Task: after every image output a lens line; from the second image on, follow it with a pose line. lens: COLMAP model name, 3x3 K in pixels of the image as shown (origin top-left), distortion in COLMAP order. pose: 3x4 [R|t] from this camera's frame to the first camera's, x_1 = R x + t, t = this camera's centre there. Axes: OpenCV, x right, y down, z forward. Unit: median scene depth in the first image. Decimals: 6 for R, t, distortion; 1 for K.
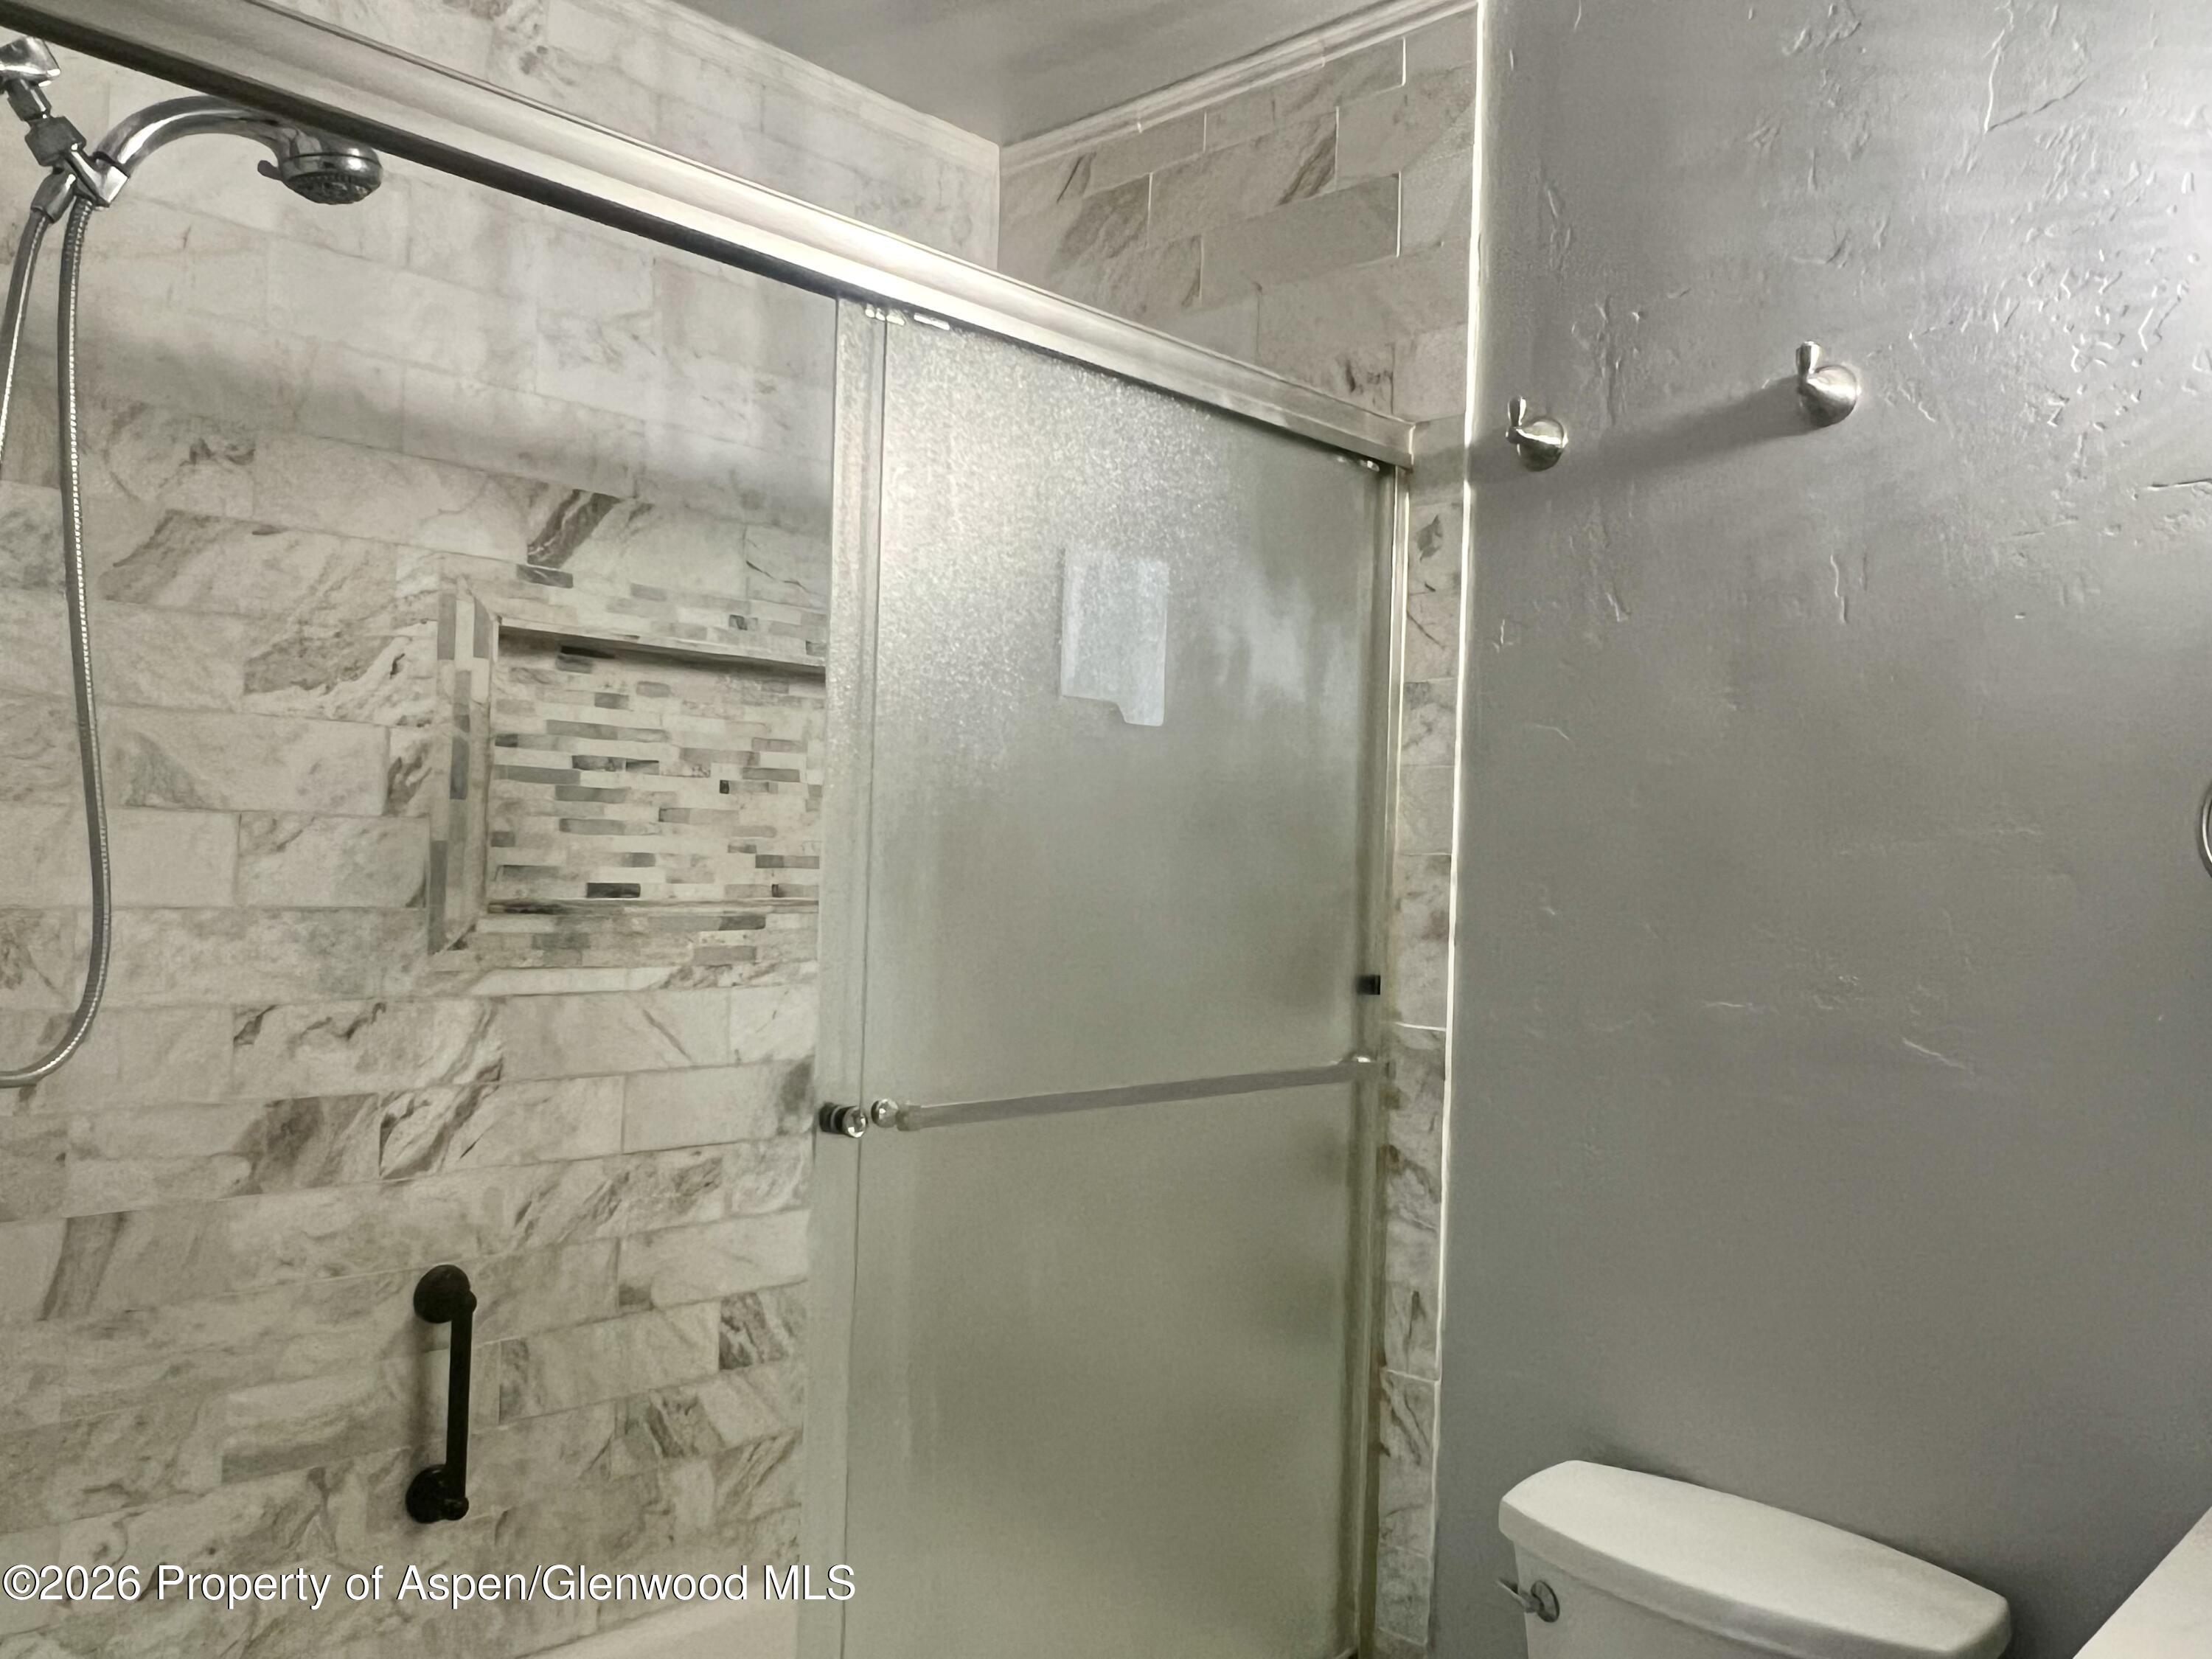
lens RADIAL K [[1681.1, 0, 1107.6], [0, 1681.1, 863.0], [0, 0, 1]] dist [-0.000470, -0.008964]
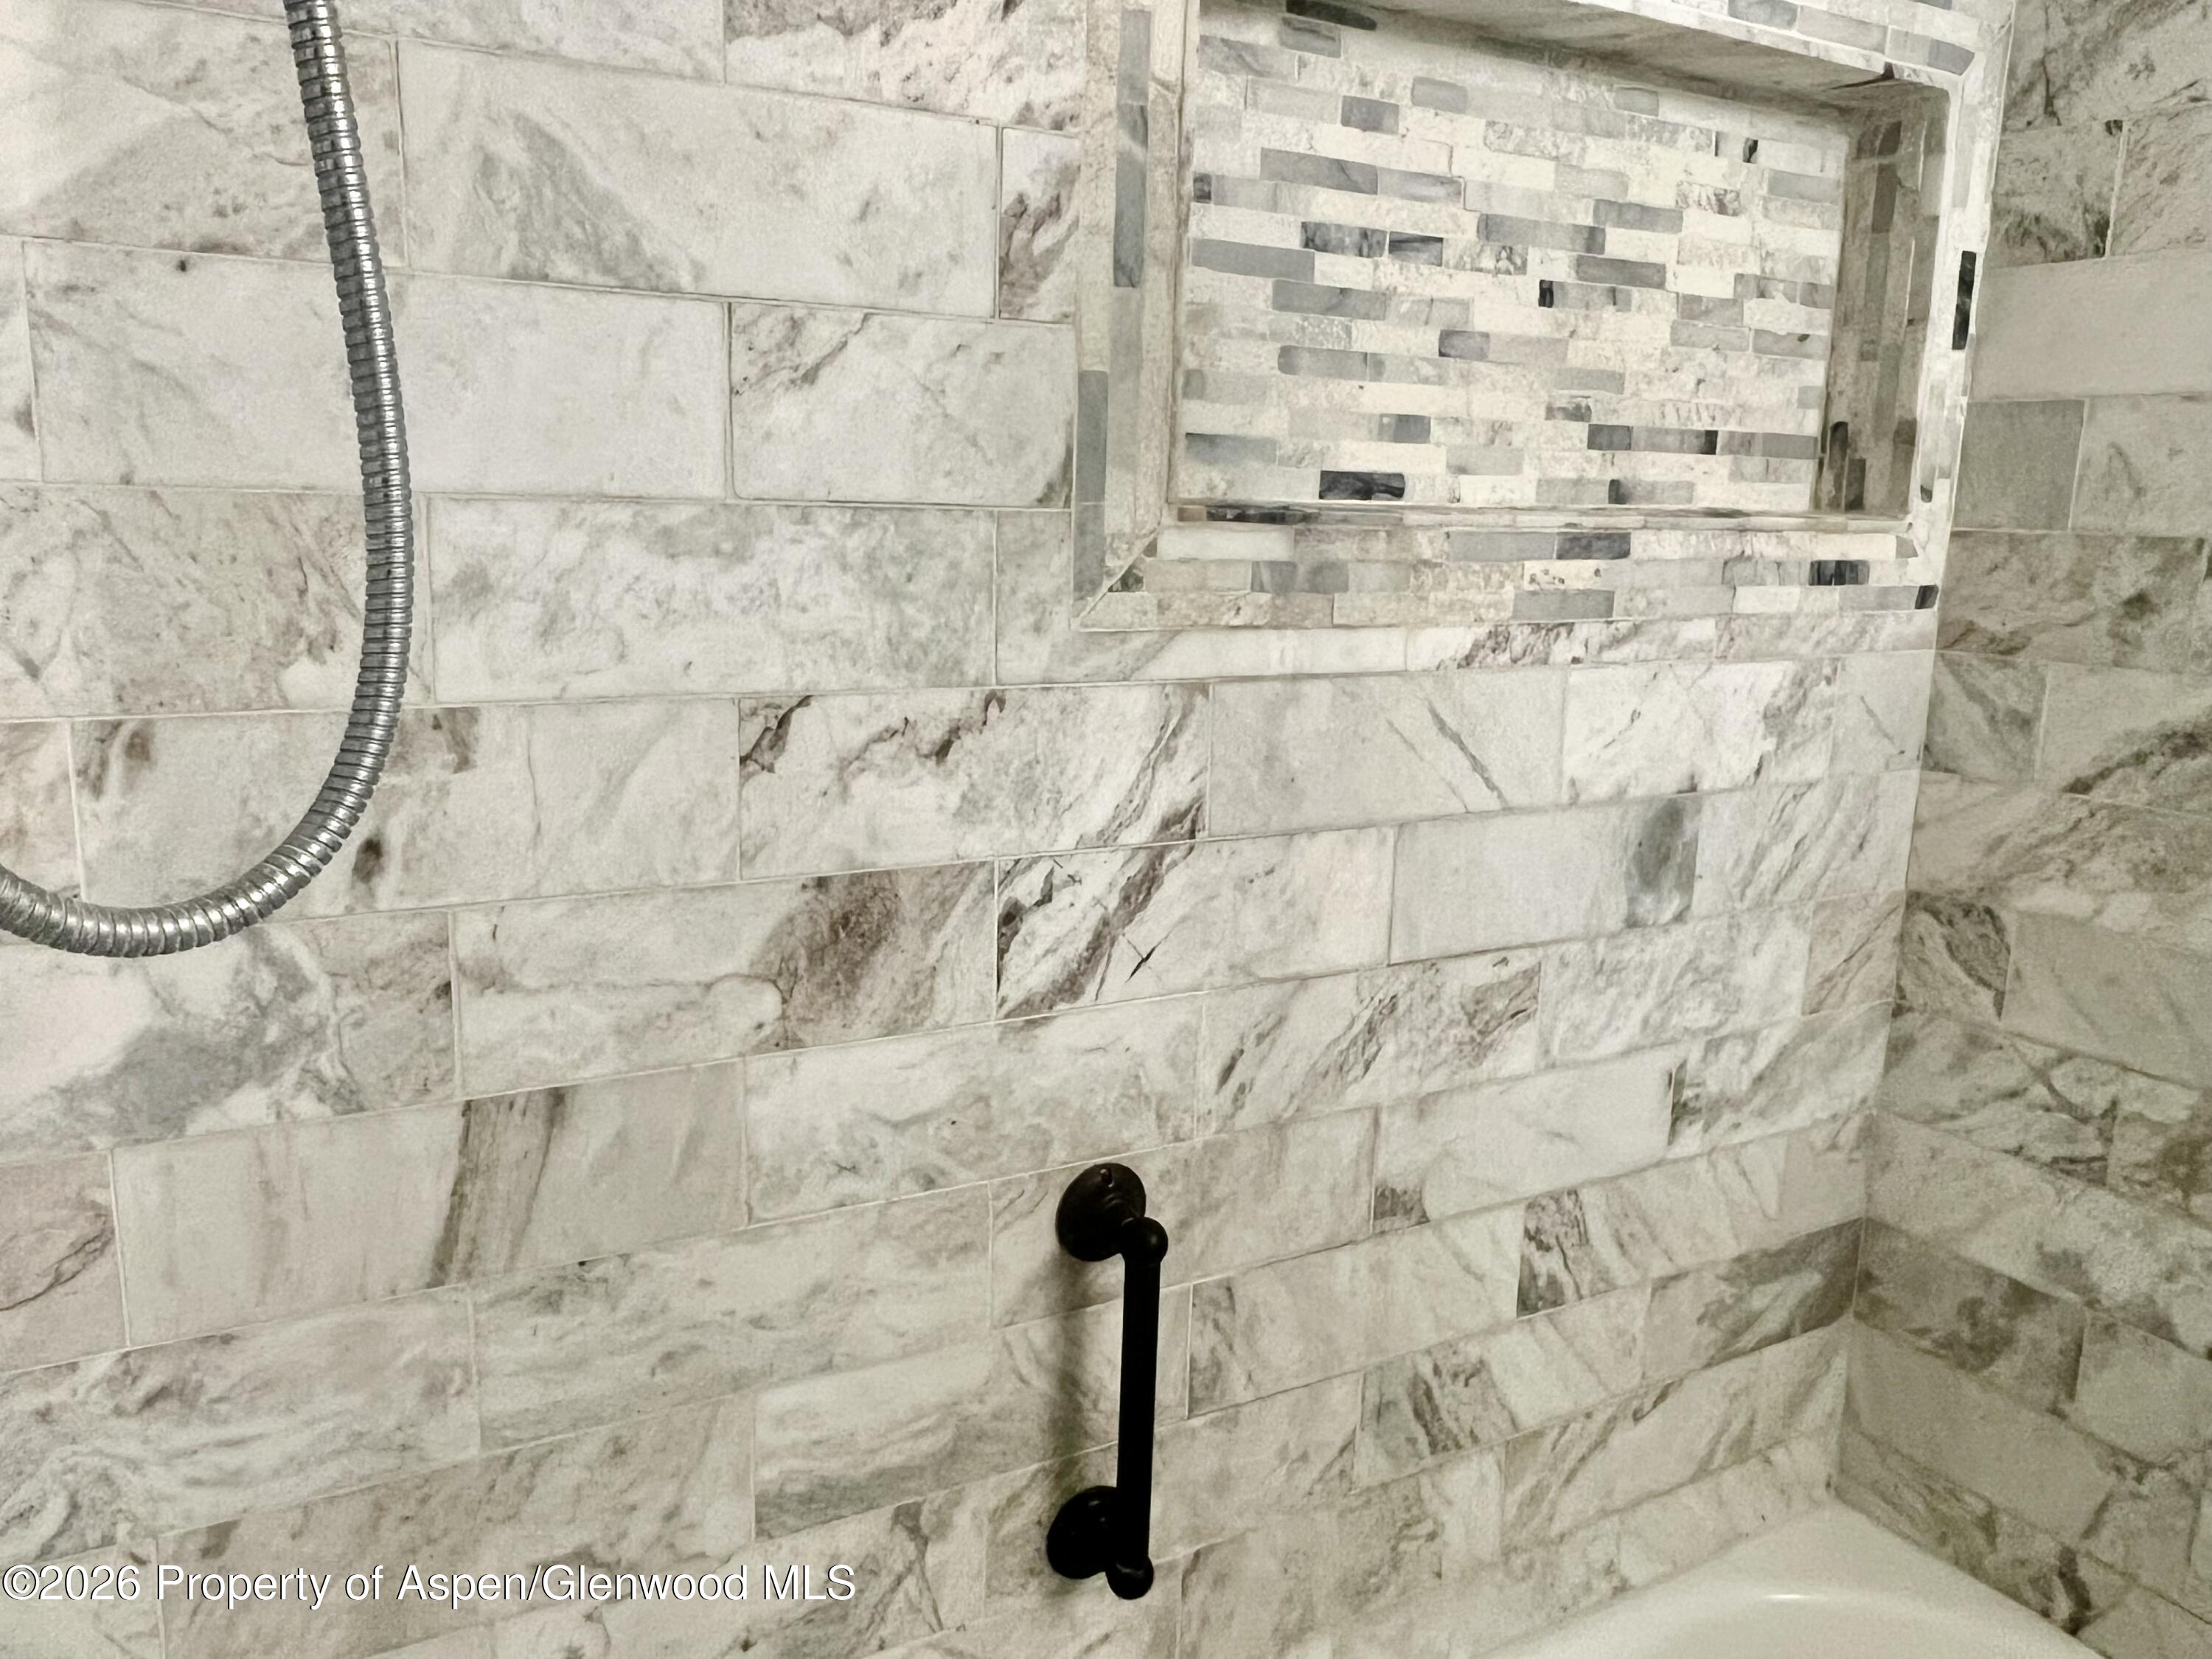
lens RADIAL K [[1661.3, 0, 1106.0], [0, 1661.3, 829.5], [0, 0, 1]] dist [0.001455, 0.000011]
pose [[0.962846, 0.042541, -0.266679, -0.254178], [0.006822, 0.983367, 0.181499, 0.031289], [0.269965, -0.176575, 0.946541, 0.502238]]
